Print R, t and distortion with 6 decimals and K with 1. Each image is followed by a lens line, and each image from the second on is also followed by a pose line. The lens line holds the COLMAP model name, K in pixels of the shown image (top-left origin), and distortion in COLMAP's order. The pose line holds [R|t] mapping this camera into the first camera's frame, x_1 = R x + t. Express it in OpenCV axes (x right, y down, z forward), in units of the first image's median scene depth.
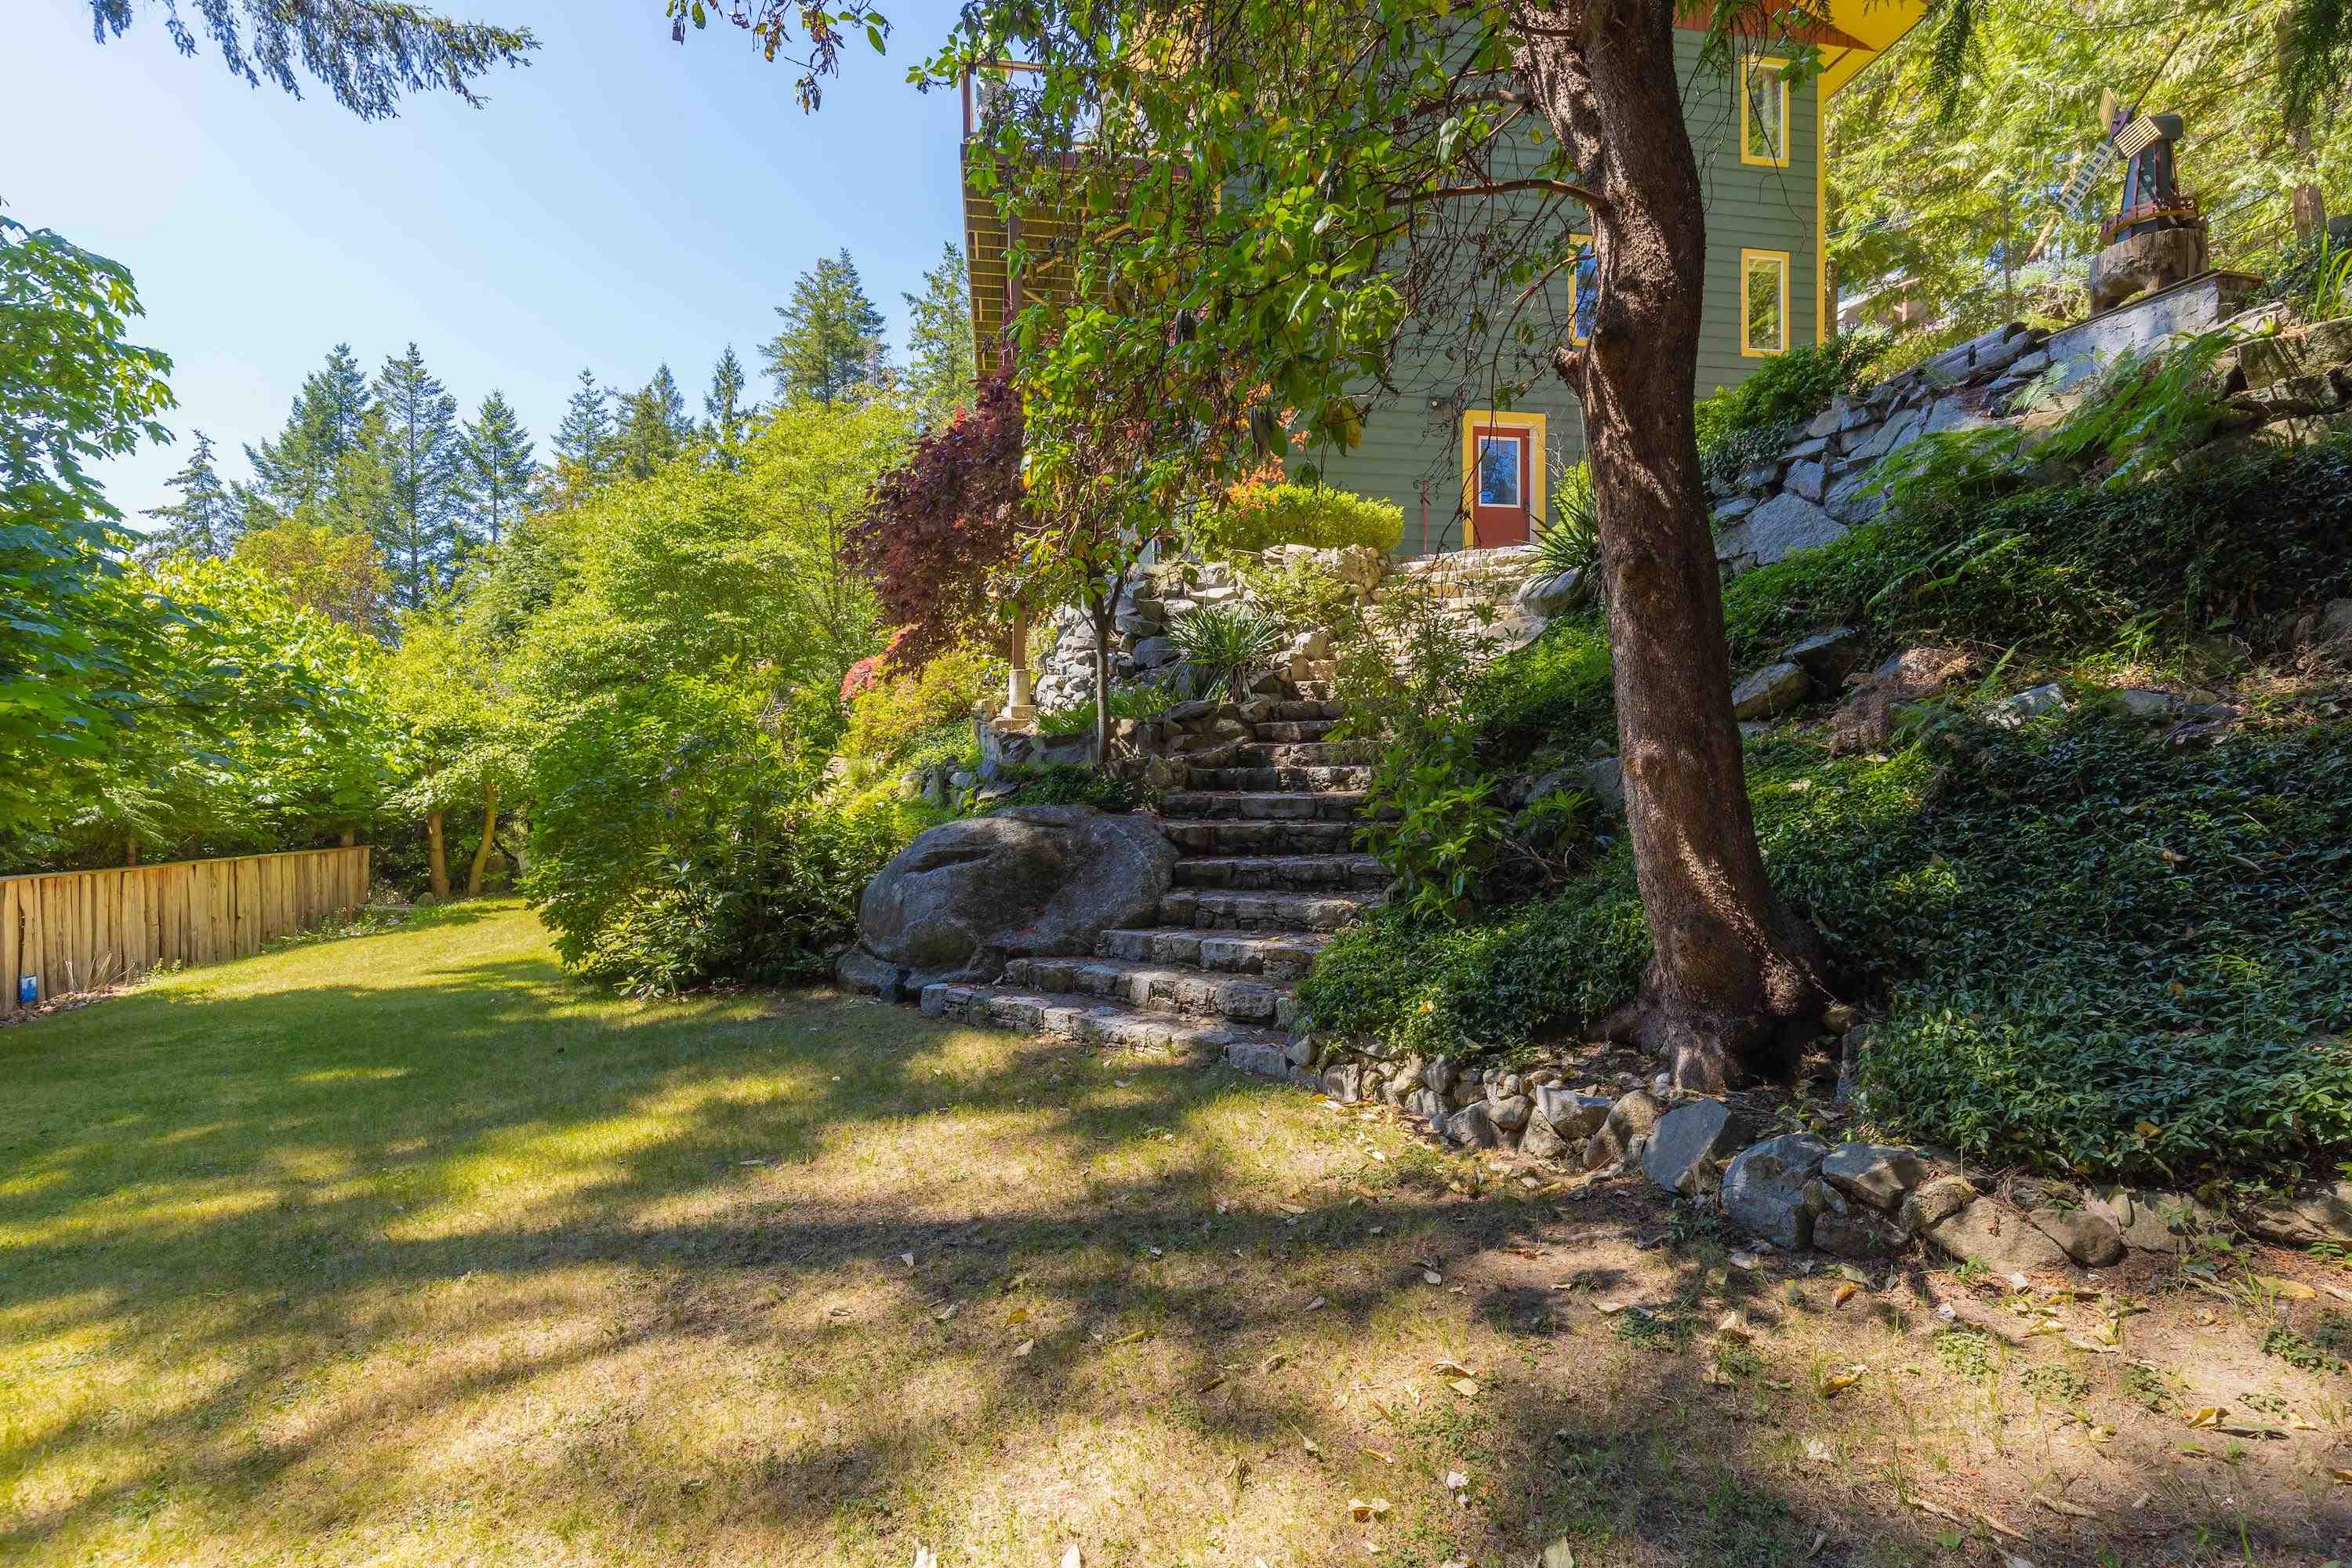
lens RADIAL K [[1045.5, 0, 1165.4], [0, 1045.5, 803.9], [0, 0, 1]] dist [0.000126, -0.001015]
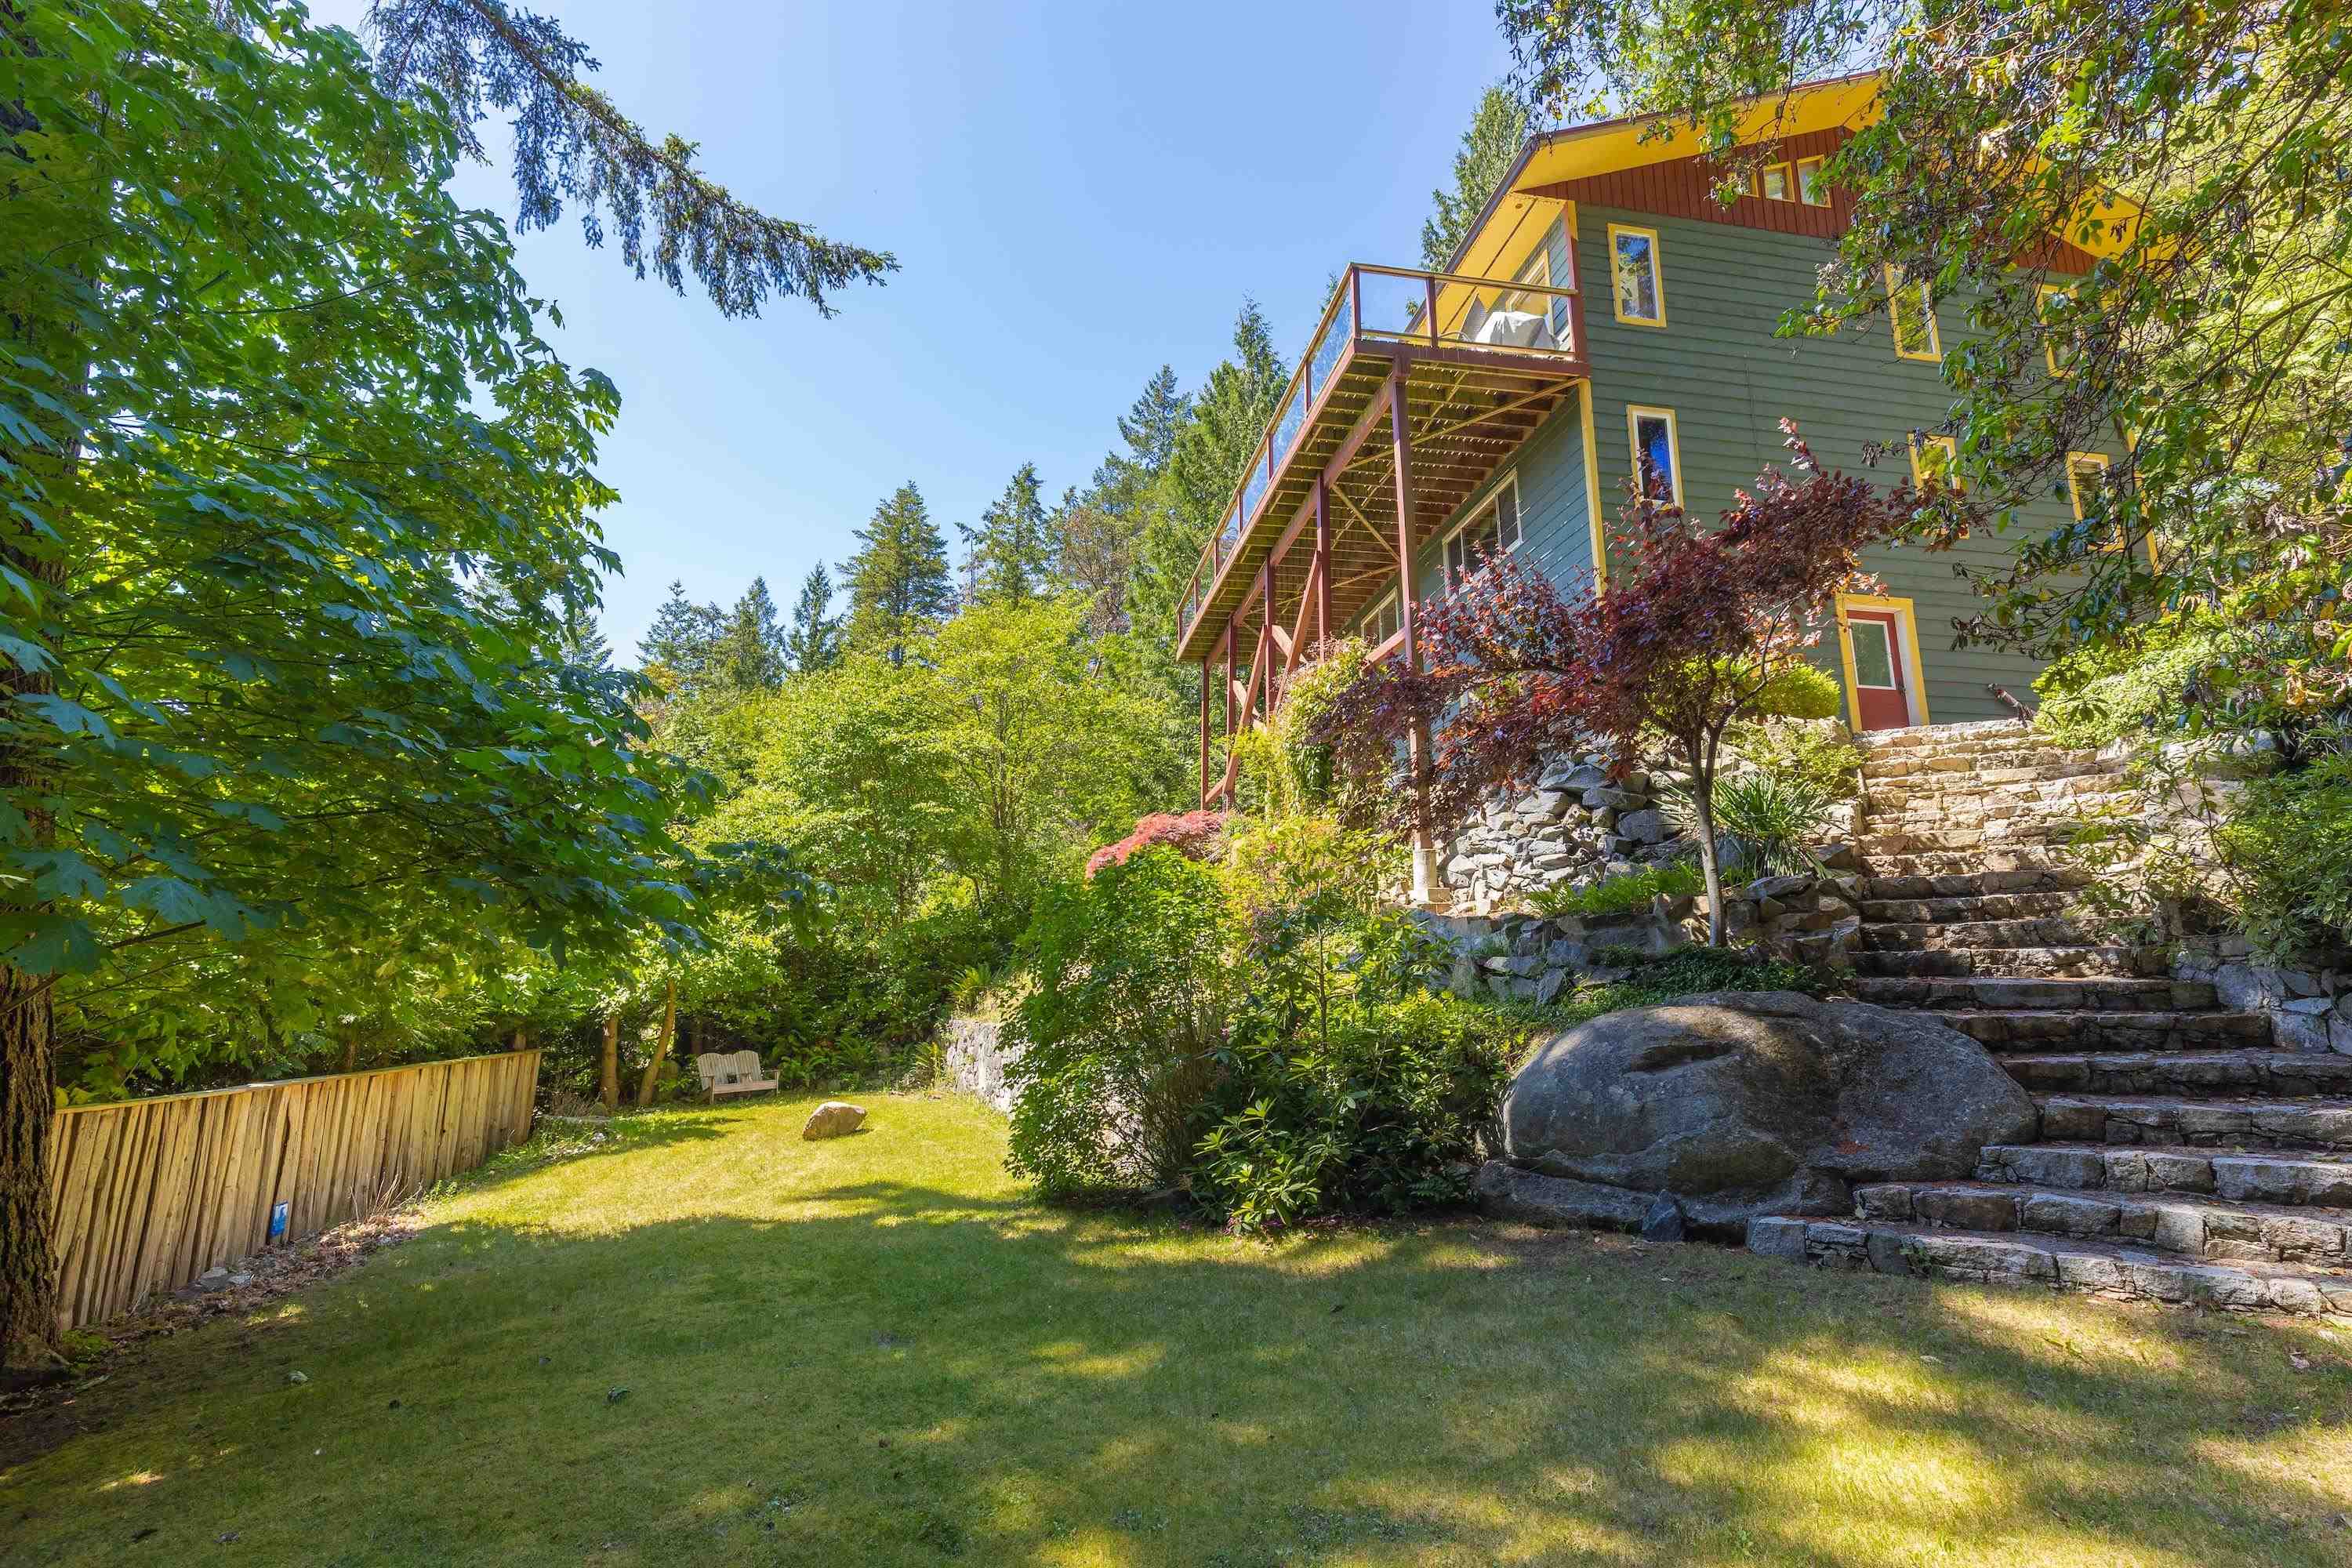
lens RADIAL K [[1045.5, 0, 1187.1], [0, 1045.5, 785.5], [0, 0, 1]] dist [0.000126, -0.001015]
pose [[0.999850, 0.006508, 0.016029, -0.214519], [-0.002967, 0.977324, -0.211727, 0.006842], [-0.017043, 0.211647, 0.977198, 0.053706]]
